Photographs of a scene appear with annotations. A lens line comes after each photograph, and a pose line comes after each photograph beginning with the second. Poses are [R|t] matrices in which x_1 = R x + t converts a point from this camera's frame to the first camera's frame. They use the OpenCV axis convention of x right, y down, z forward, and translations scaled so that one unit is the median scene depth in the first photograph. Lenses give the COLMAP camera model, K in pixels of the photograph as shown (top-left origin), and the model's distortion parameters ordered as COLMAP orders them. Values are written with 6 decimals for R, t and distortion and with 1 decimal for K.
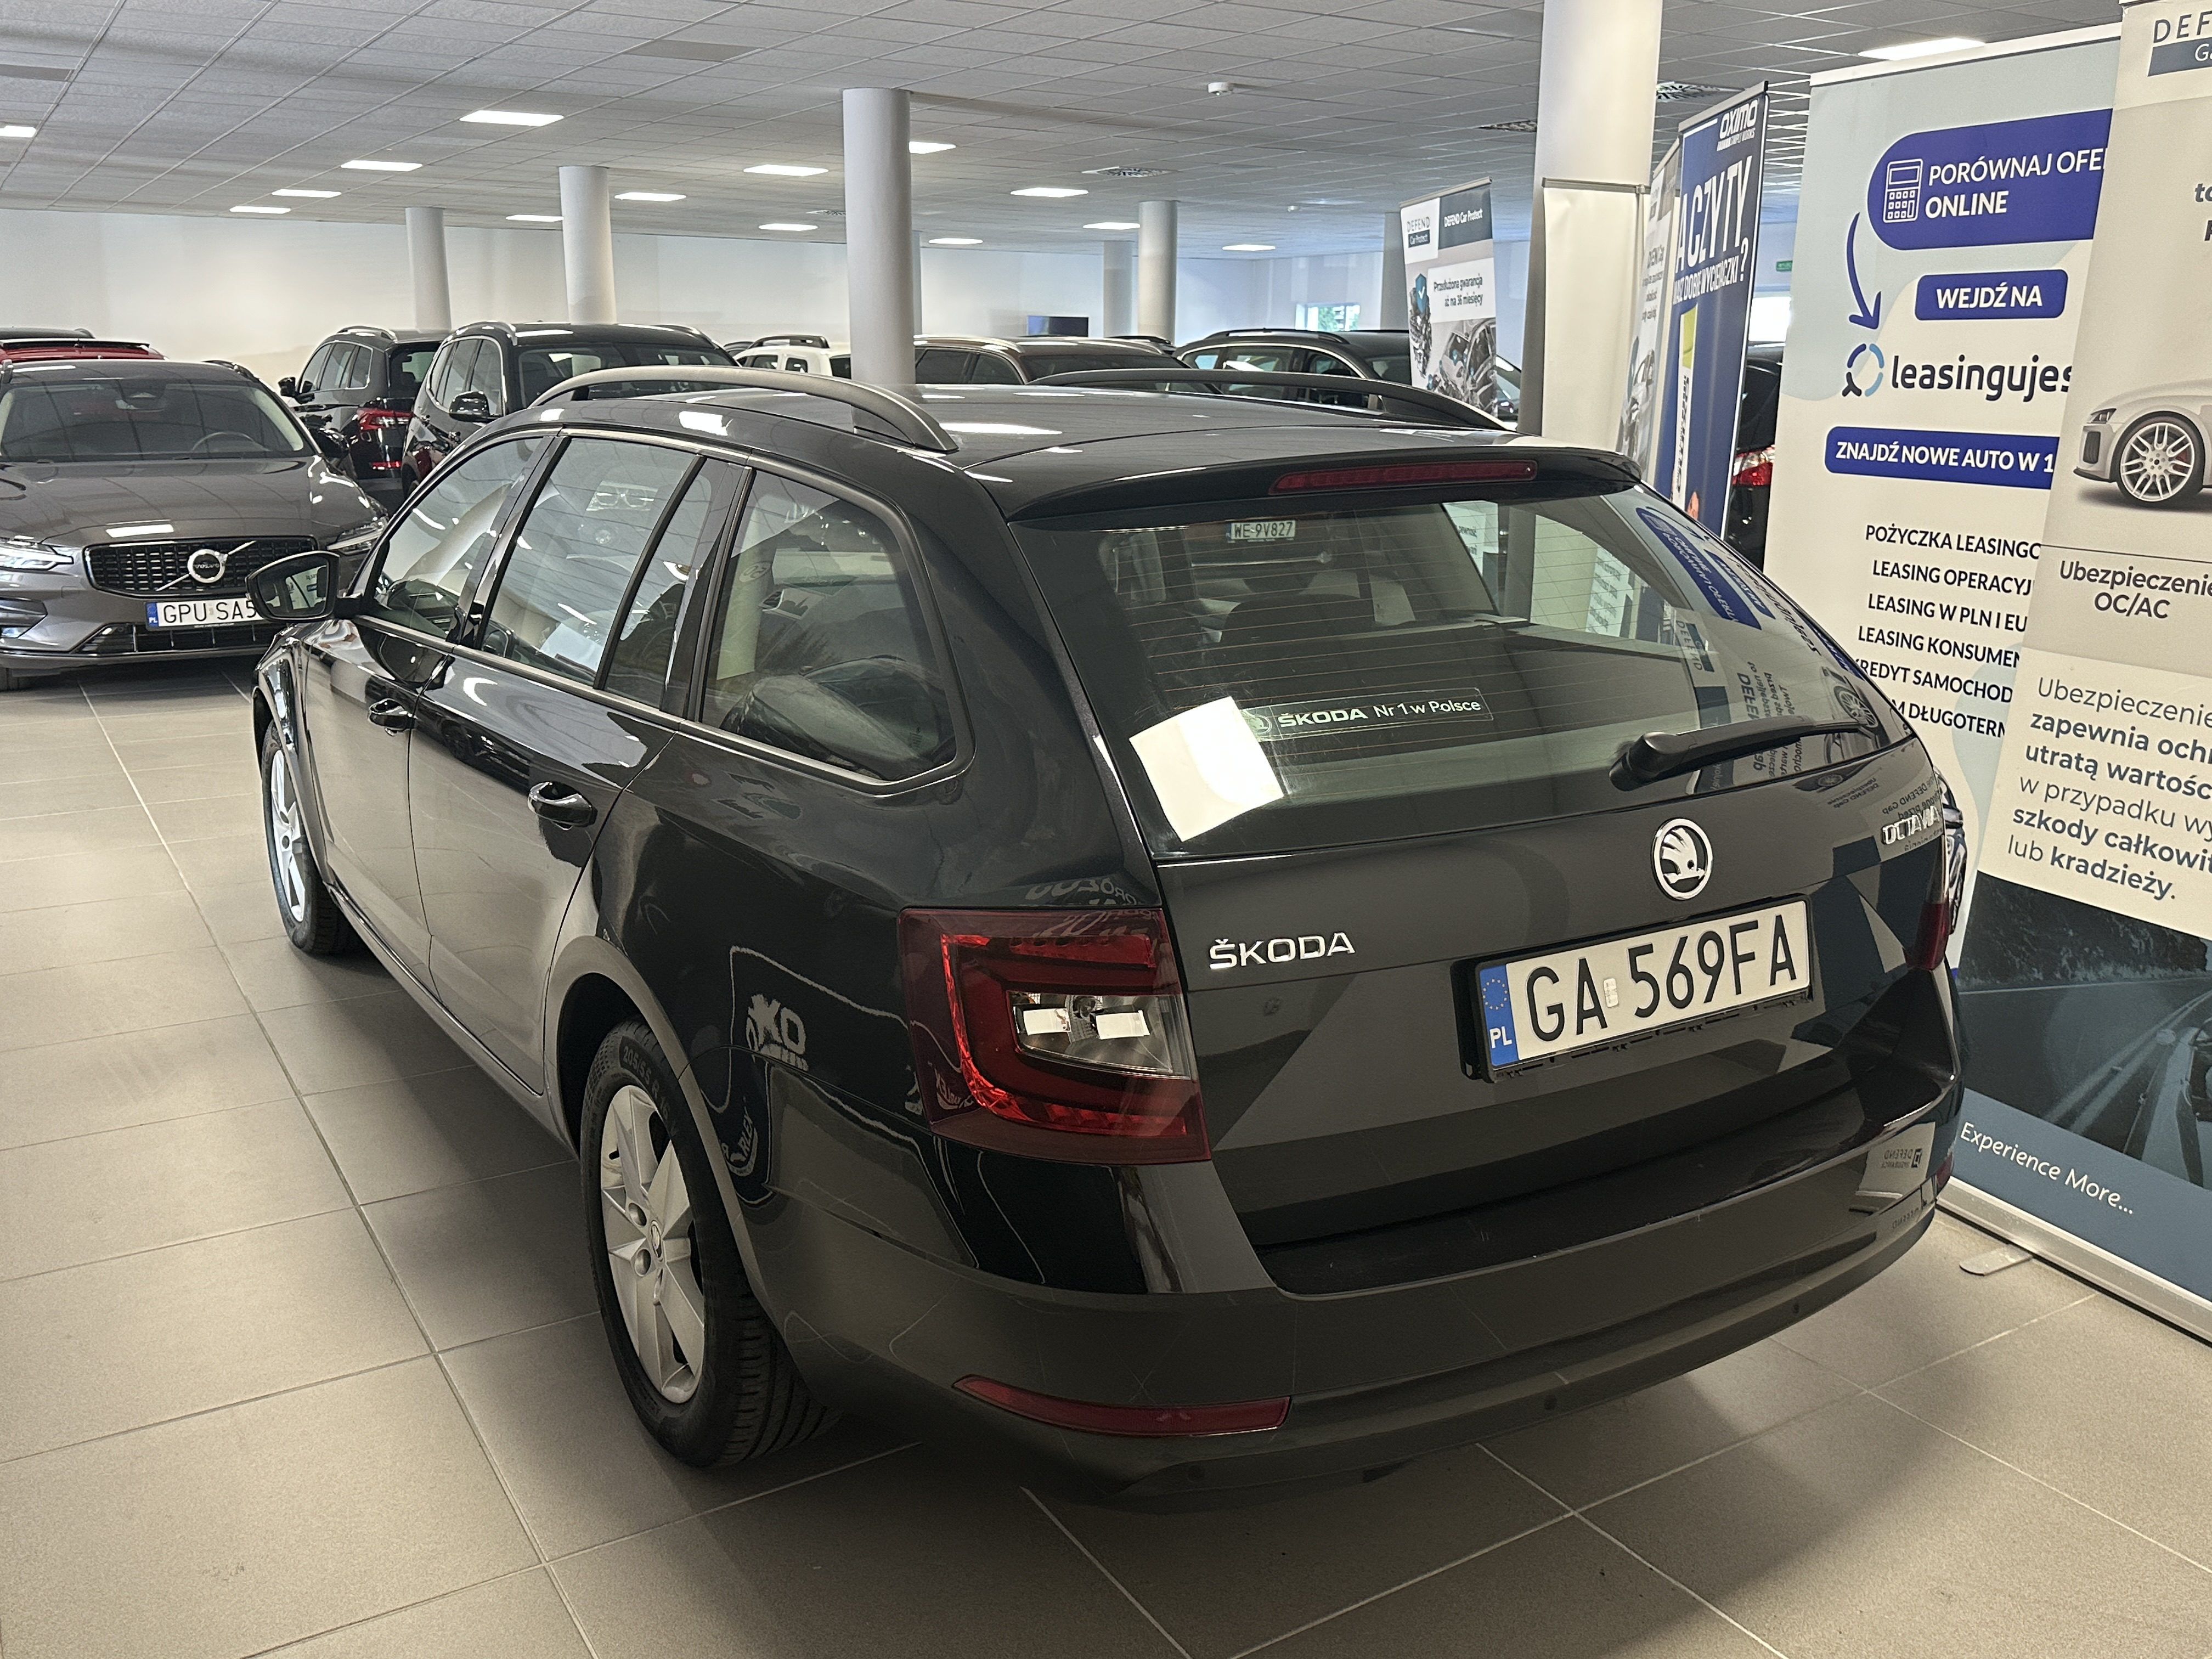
lens RADIAL K [[1965.3, 0, 1163.6], [0, 1965.3, 798.3], [0, 0, 1]] dist [0.058235, -0.089615]
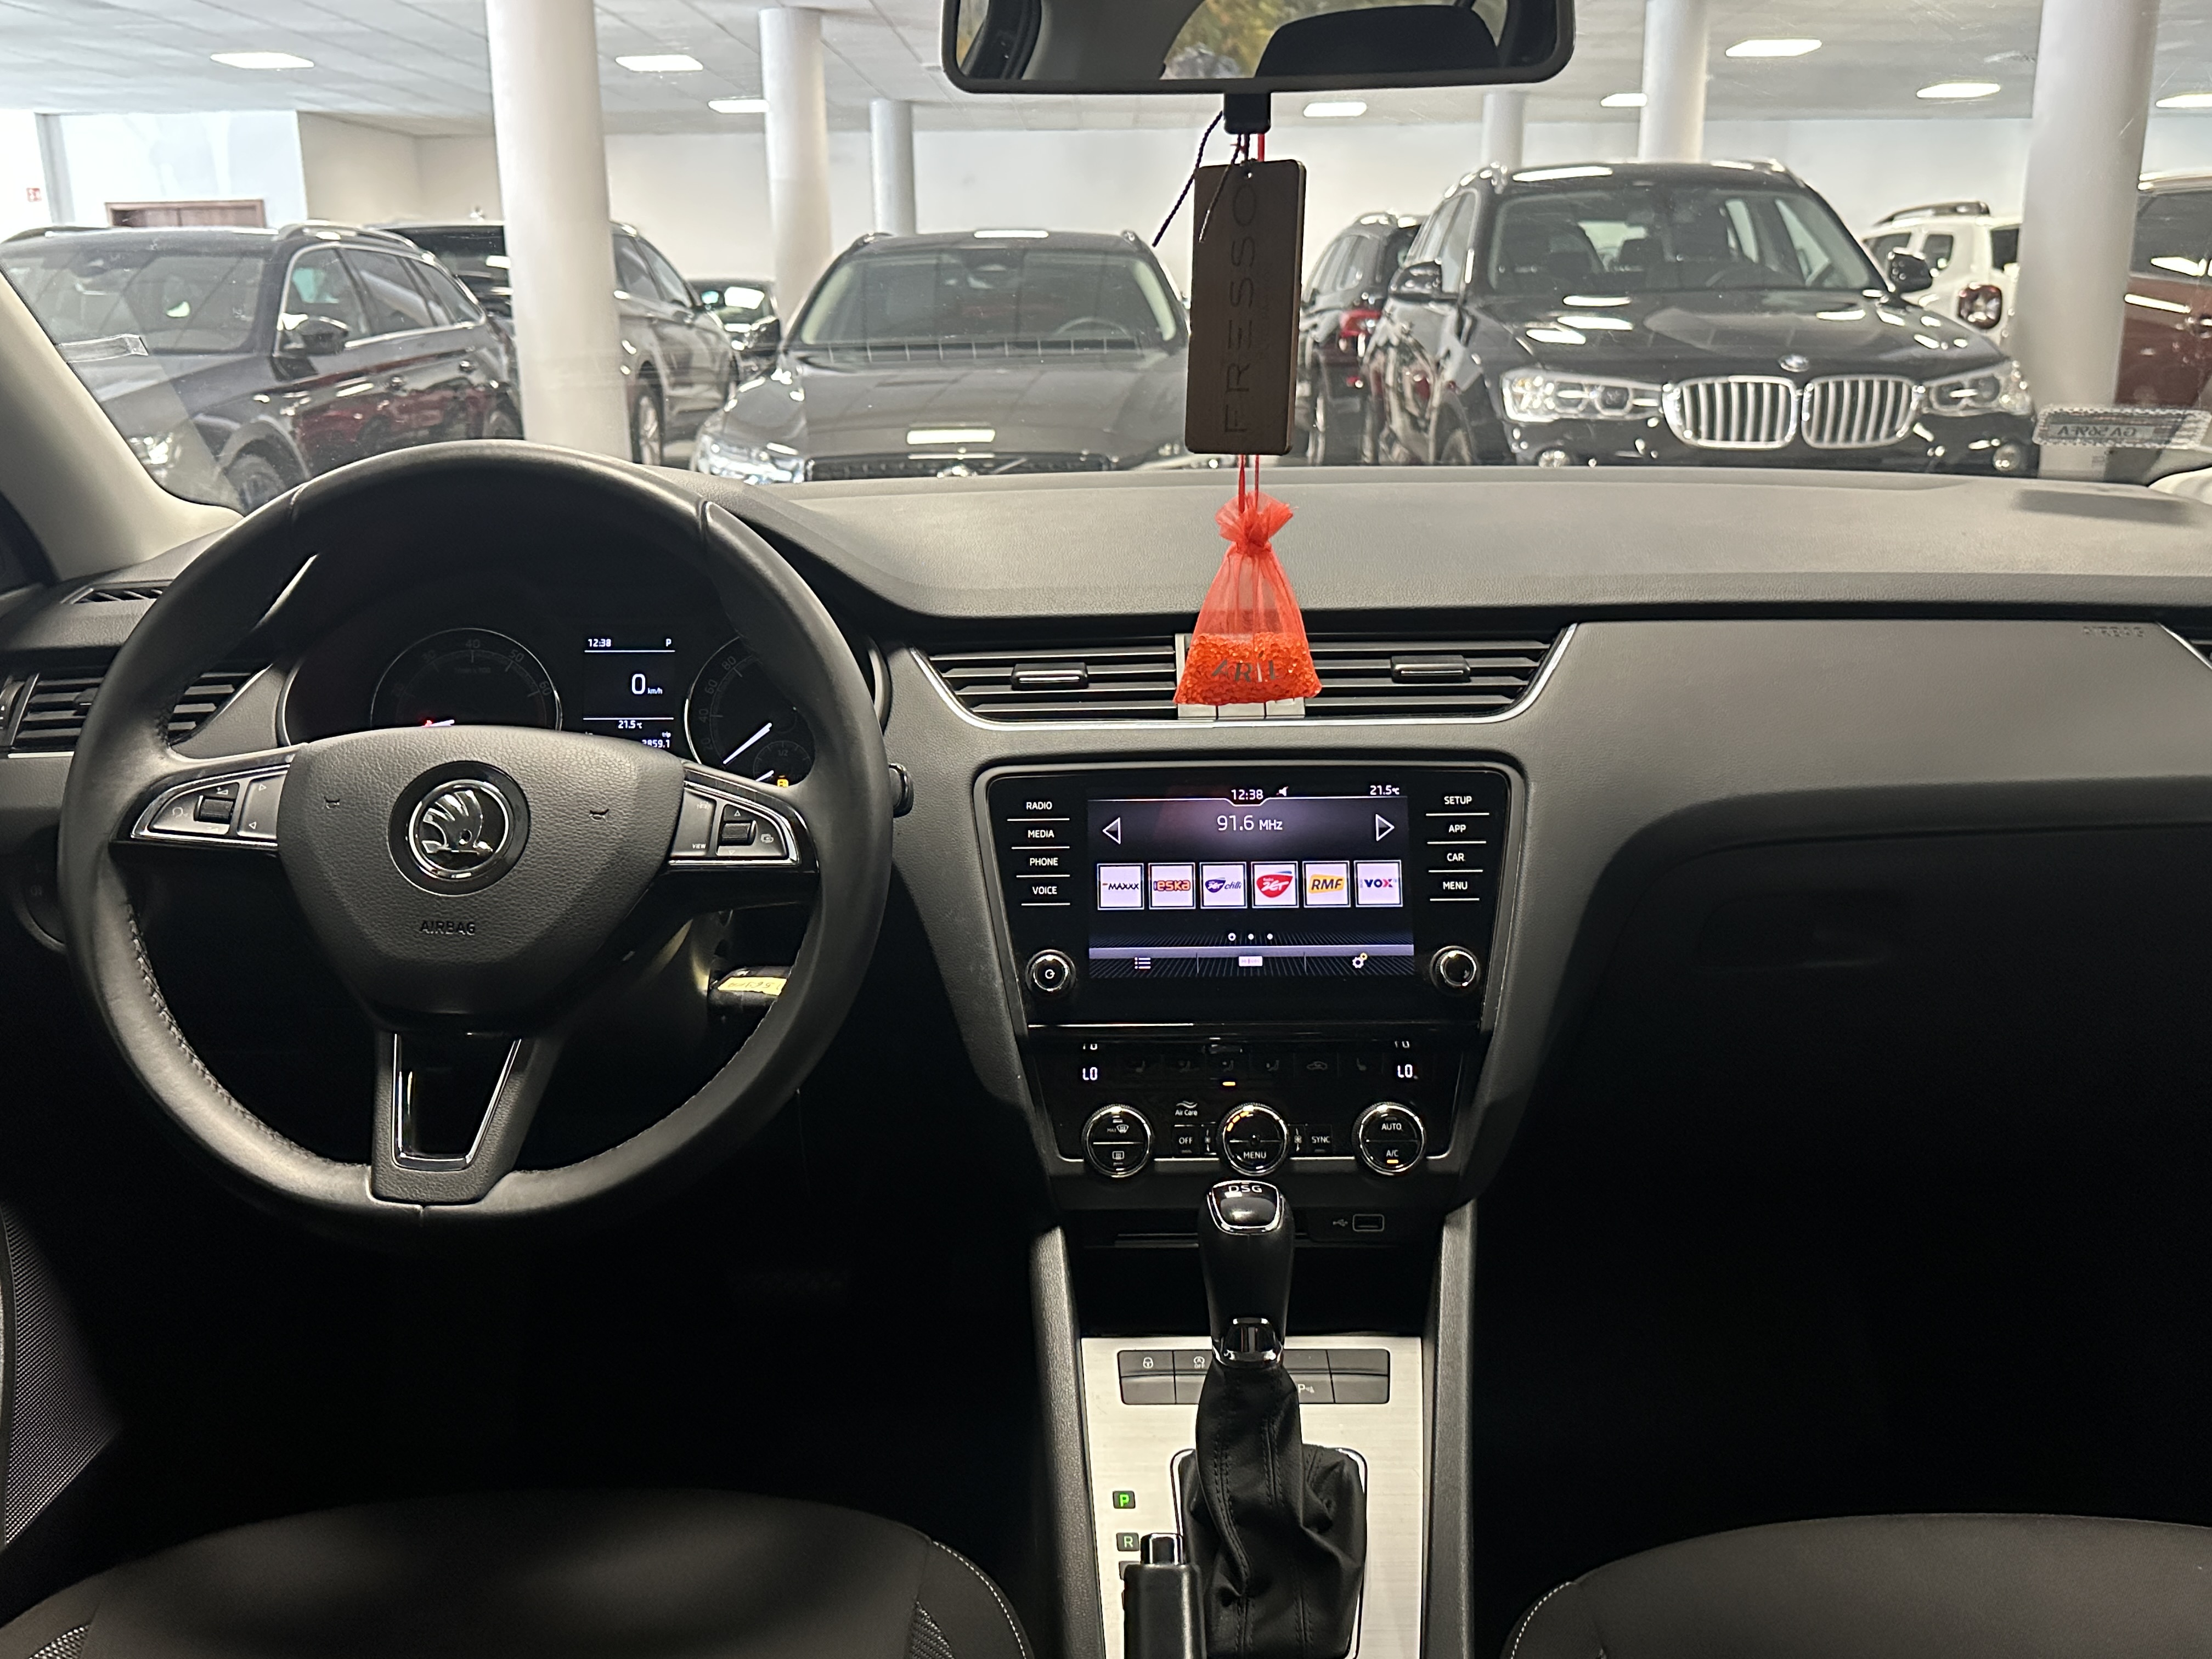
lens RADIAL K [[1965.3, 0, 1096.9], [0, 1965.3, 811.6], [0, 0, 1]] dist [0.058235, -0.089615]
pose [[0.837736, 0.119763, -0.532781, -0.133146], [-0.103131, 0.992795, 0.061007, -0.107751], [0.536249, 0.003839, 0.844051, 0.901537]]
